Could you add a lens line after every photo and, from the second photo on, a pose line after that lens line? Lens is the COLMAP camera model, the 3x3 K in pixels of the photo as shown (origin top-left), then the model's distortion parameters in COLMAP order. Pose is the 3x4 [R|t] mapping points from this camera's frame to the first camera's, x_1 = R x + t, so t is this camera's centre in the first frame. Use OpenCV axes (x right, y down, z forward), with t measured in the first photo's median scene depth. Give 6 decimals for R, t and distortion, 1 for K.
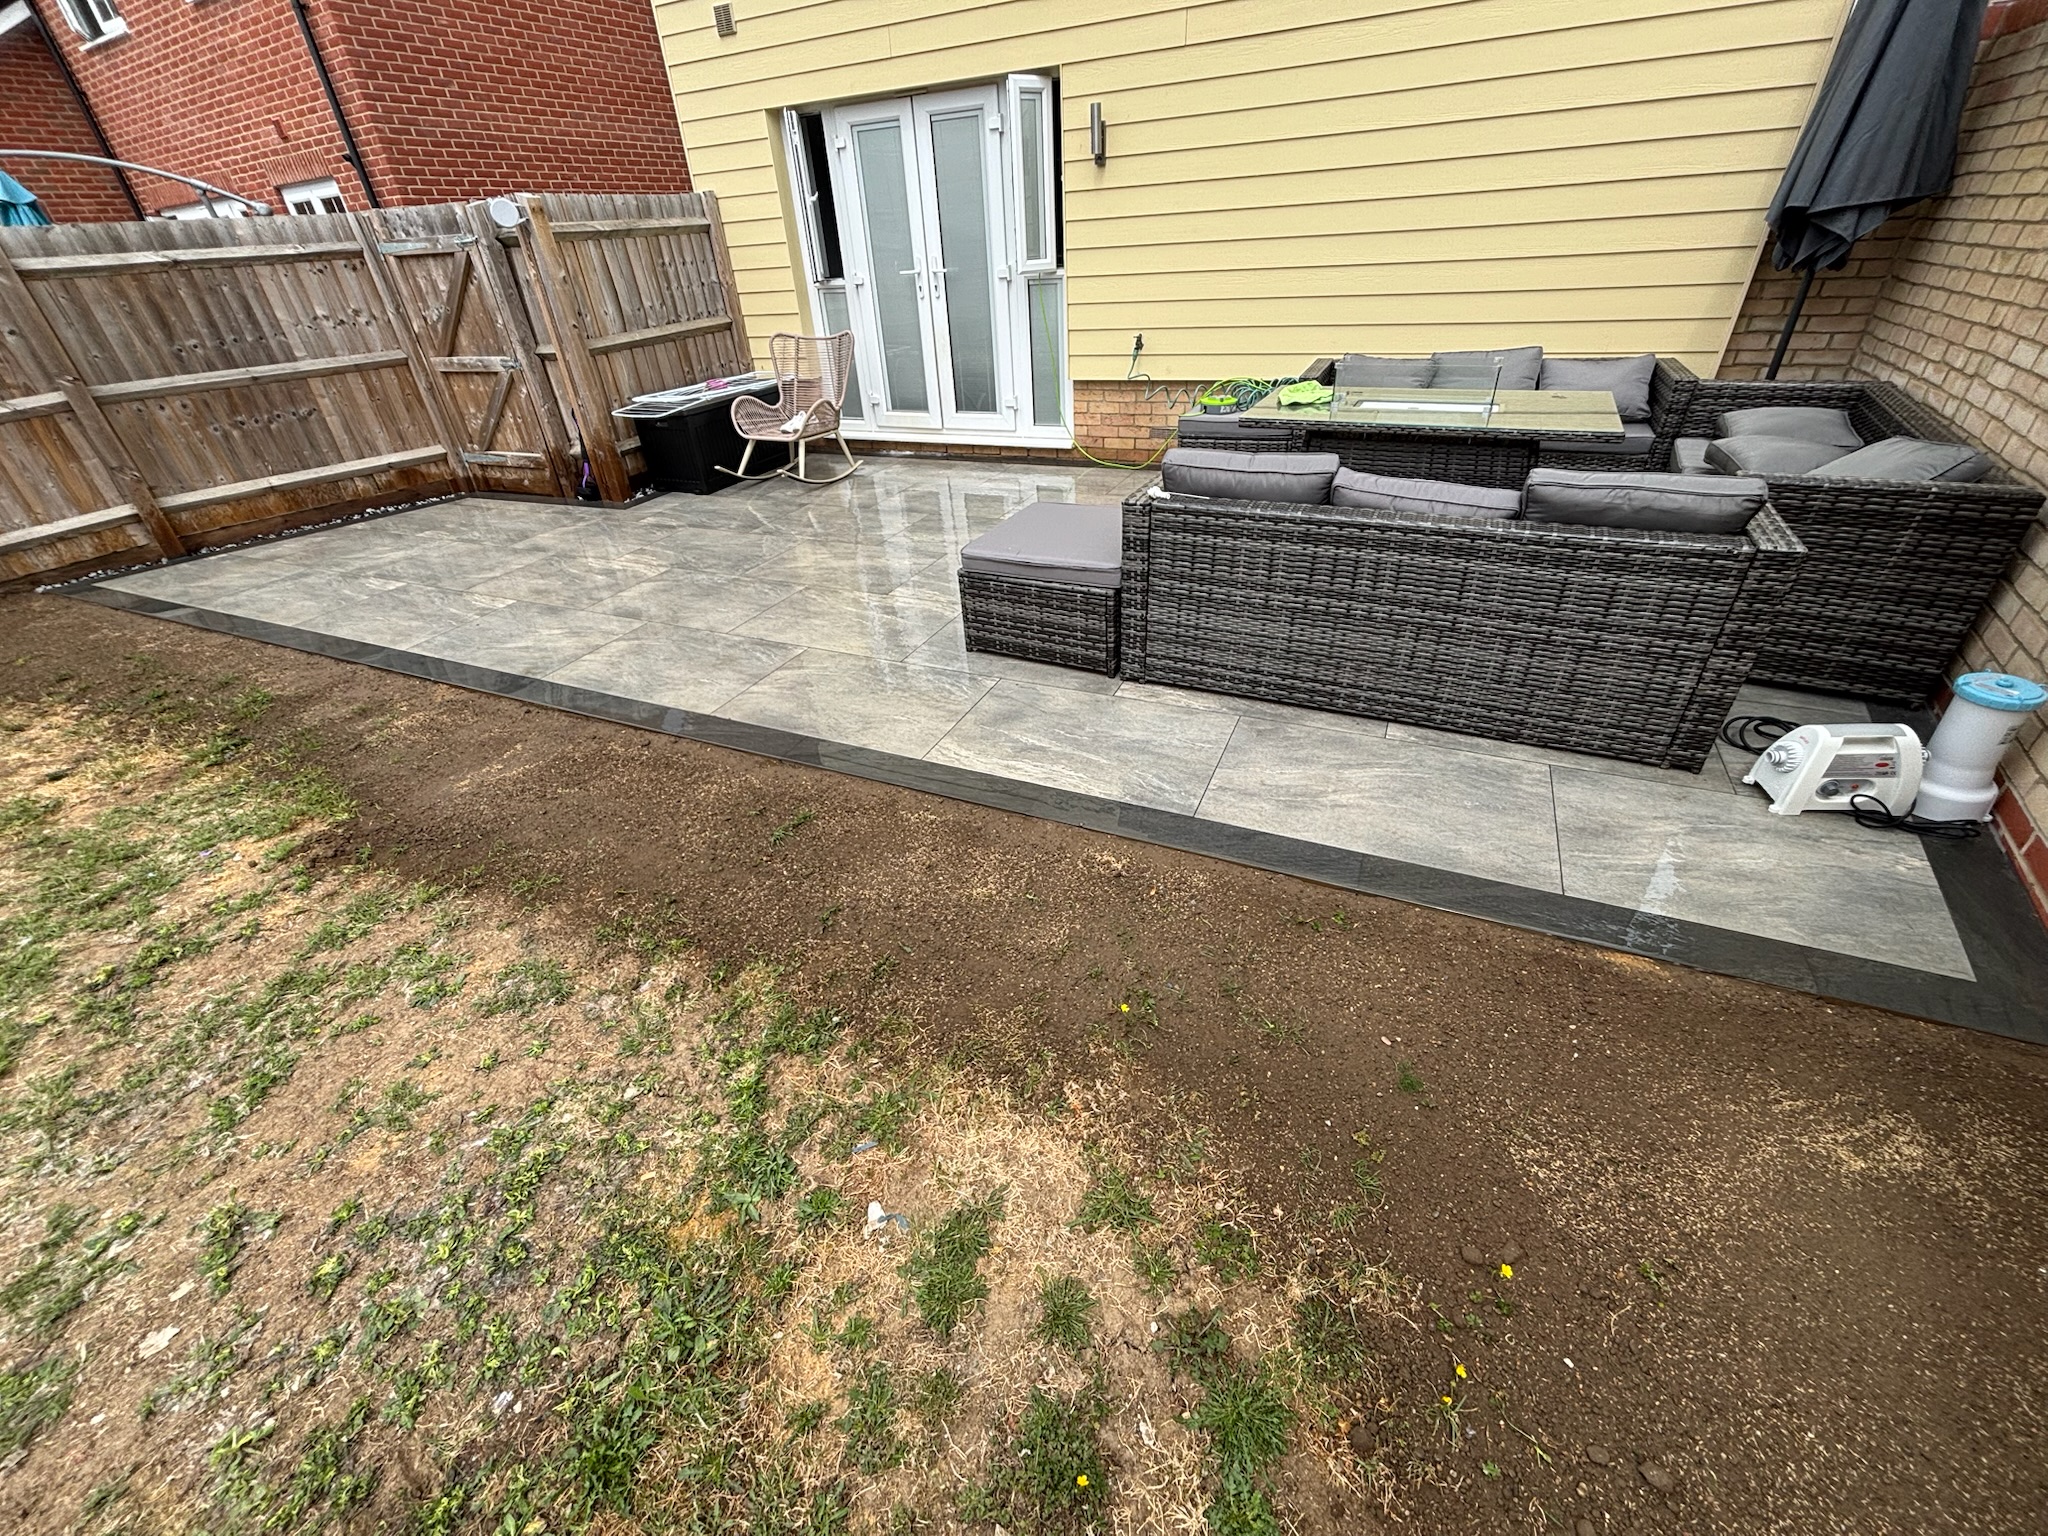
lens RADIAL K [[855.8, 0, 1014.8], [0, 855.8, 755.4], [0, 0, 1]] dist [-0.001003, 0.000073]
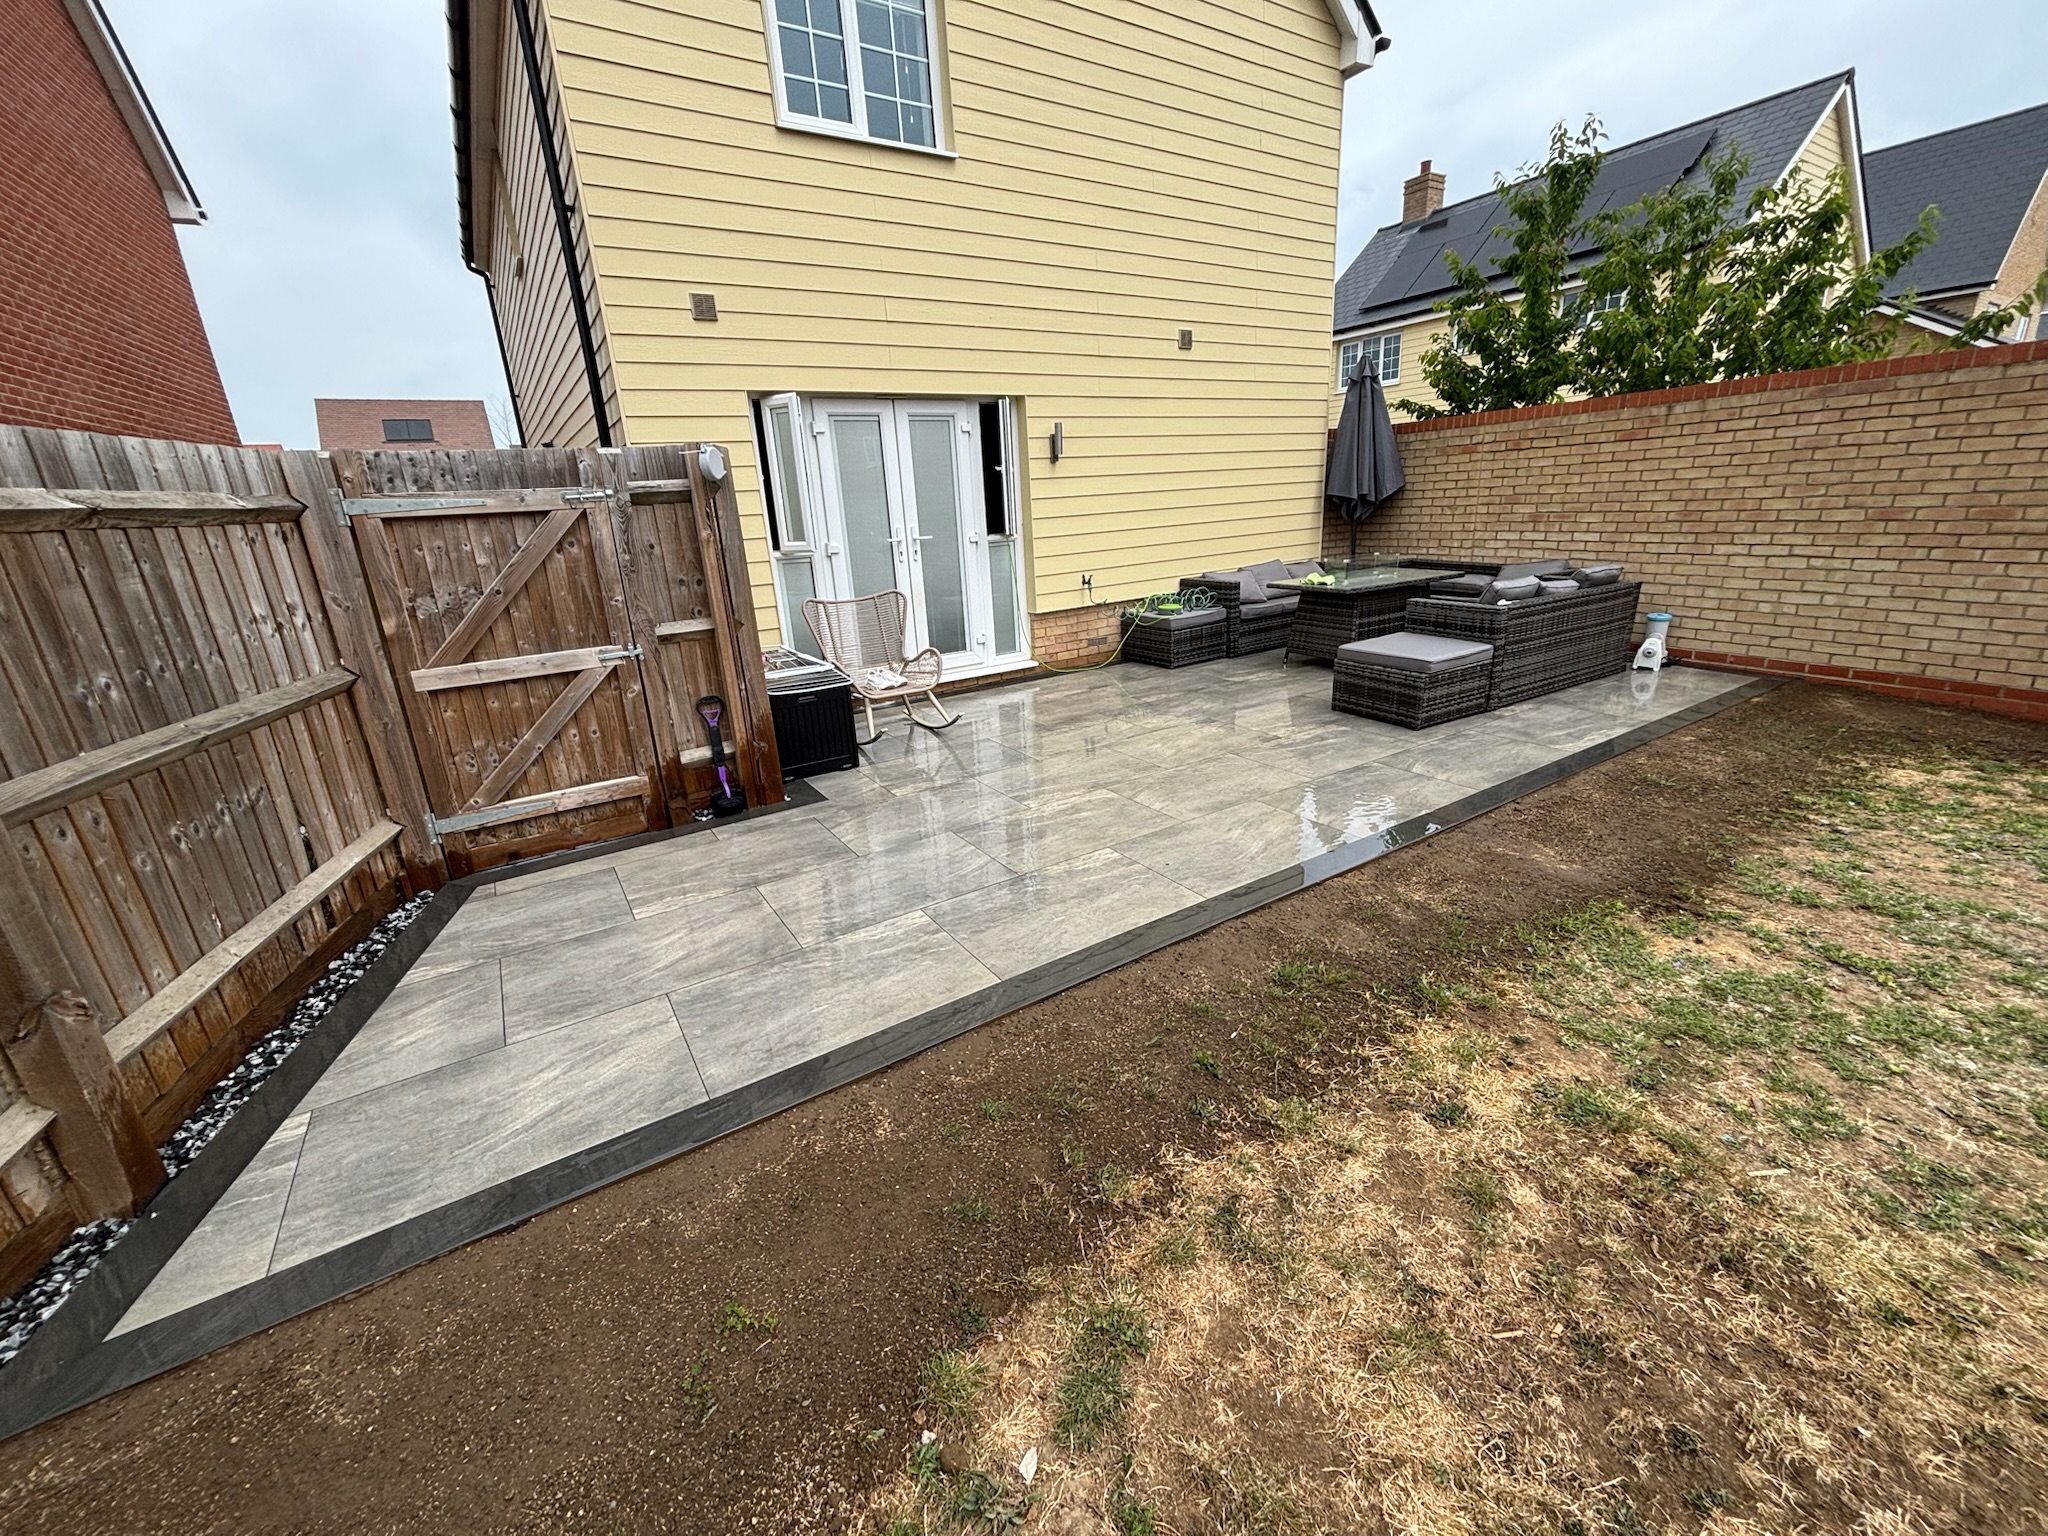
lens RADIAL K [[828.0, 0, 1024.0], [0, 828.0, 768.0], [0, 0, 1]] dist [-0.008862, 0.000021]
pose [[0.532261, -0.232481, 0.814033, -1.033738], [0.463475, 0.884676, -0.050391, -0.200450], [-0.708441, 0.404105, 0.578628, 0.437106]]
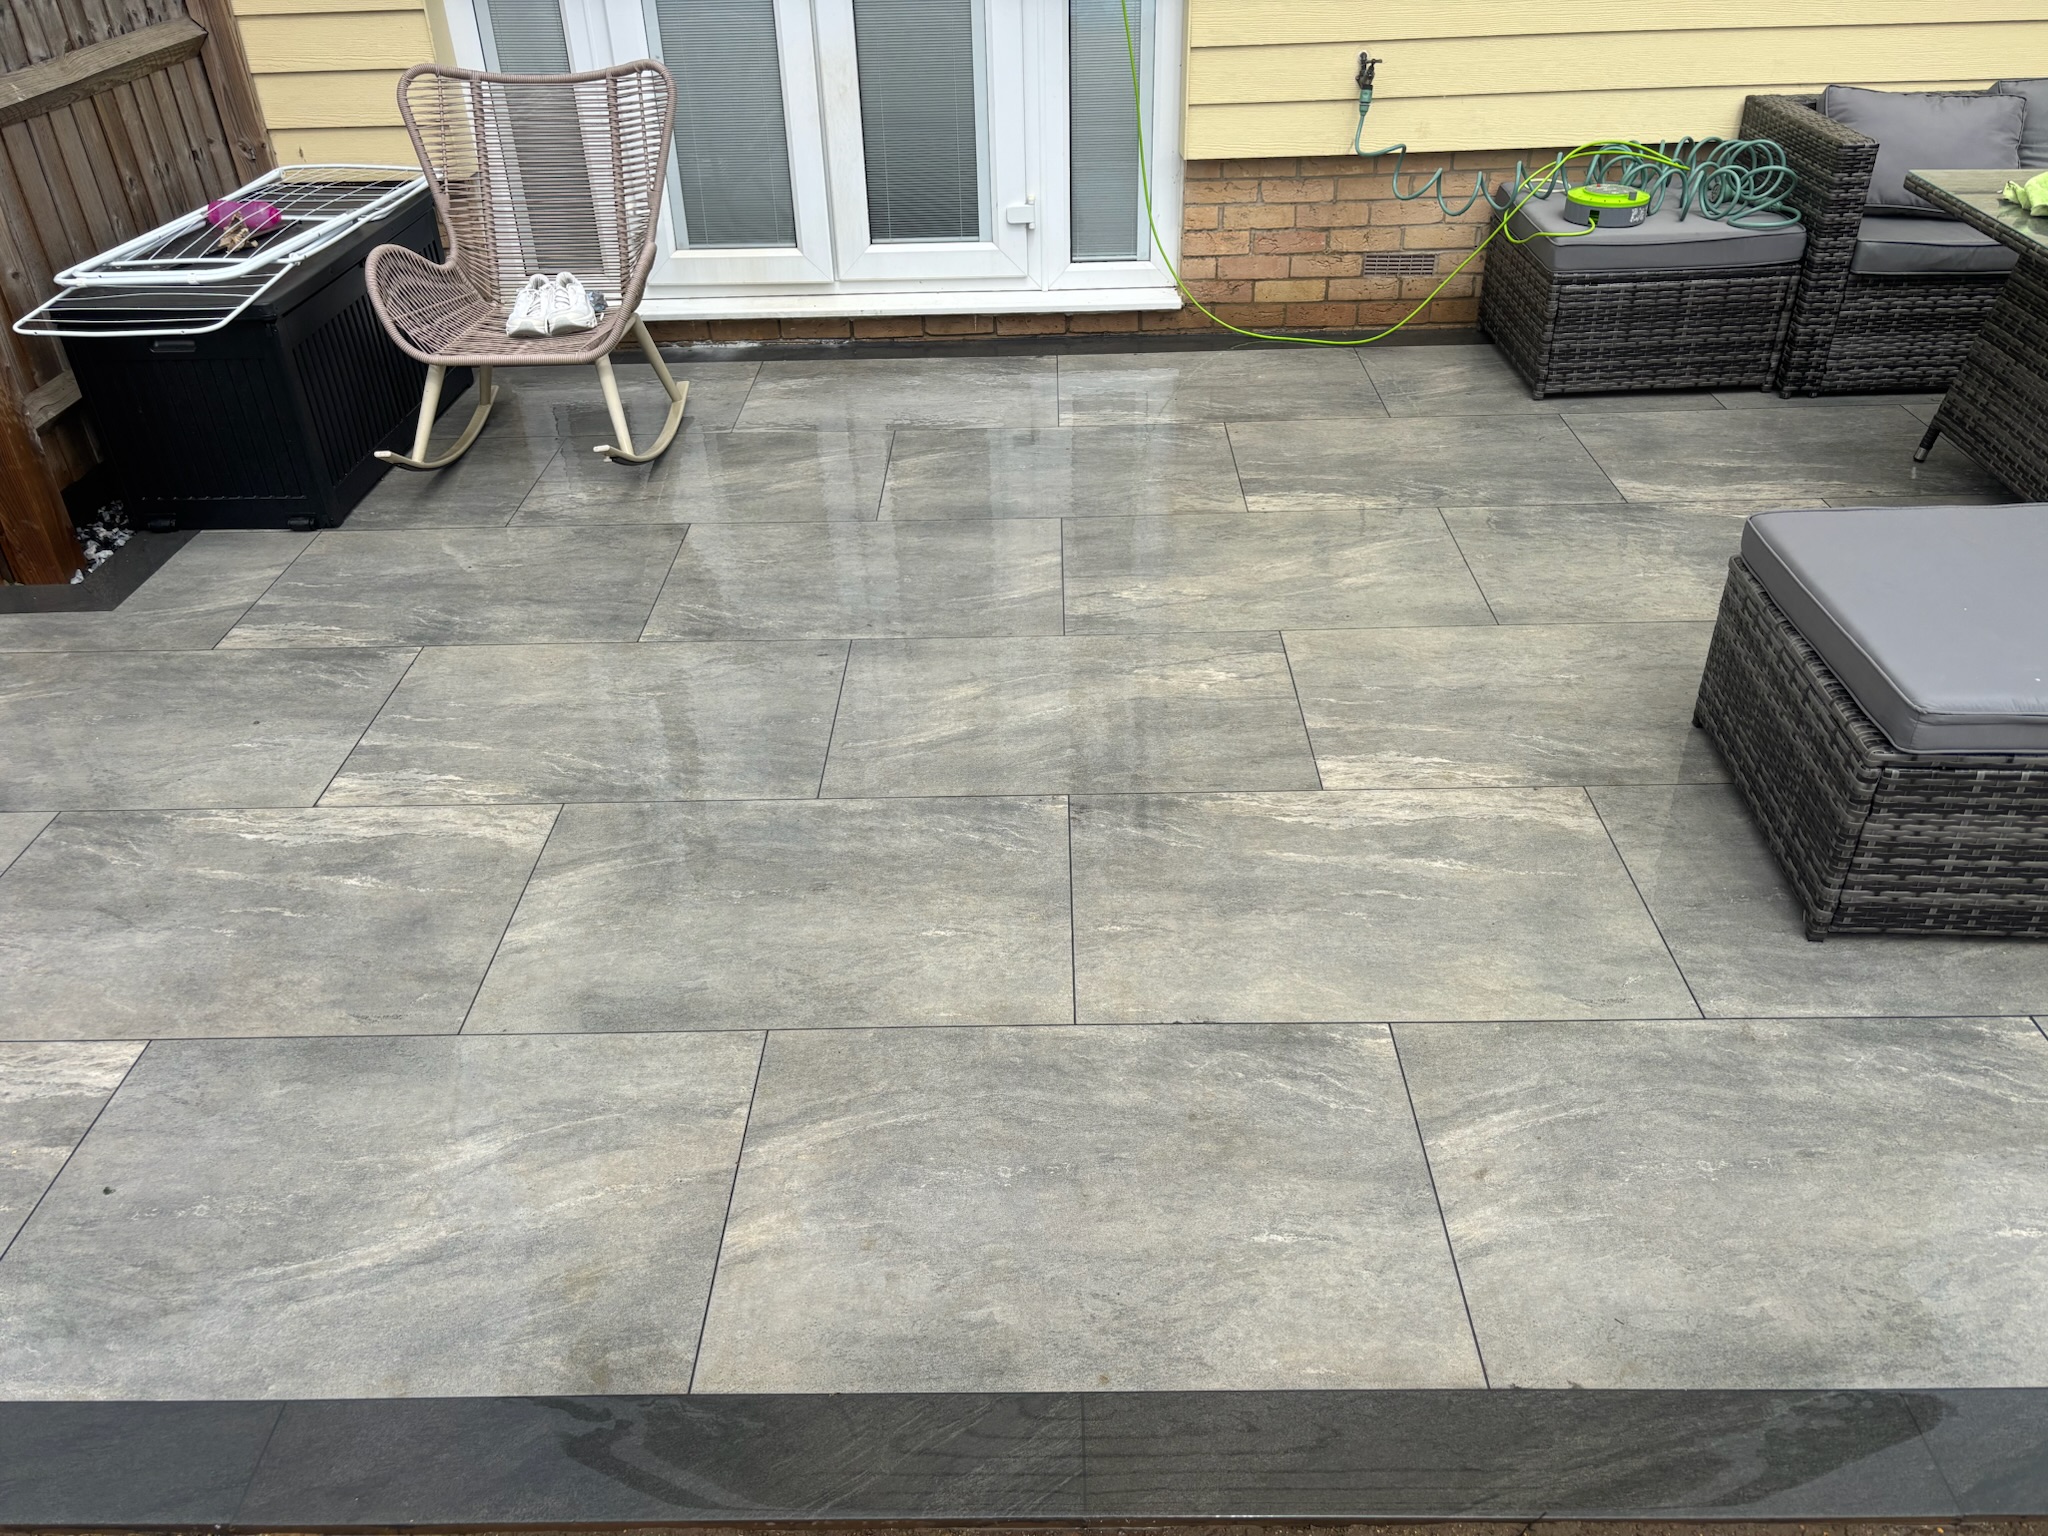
lens RADIAL K [[1618.3, 0, 1024.0], [0, 1618.3, 768.0], [0, 0, 1]] dist [0.001590, 0.003791]
pose [[0.906677, -0.192111, 0.375540, -0.403447], [0.196925, 0.980076, 0.025926, -0.183210], [-0.373038, 0.050446, 0.926444, 0.301062]]
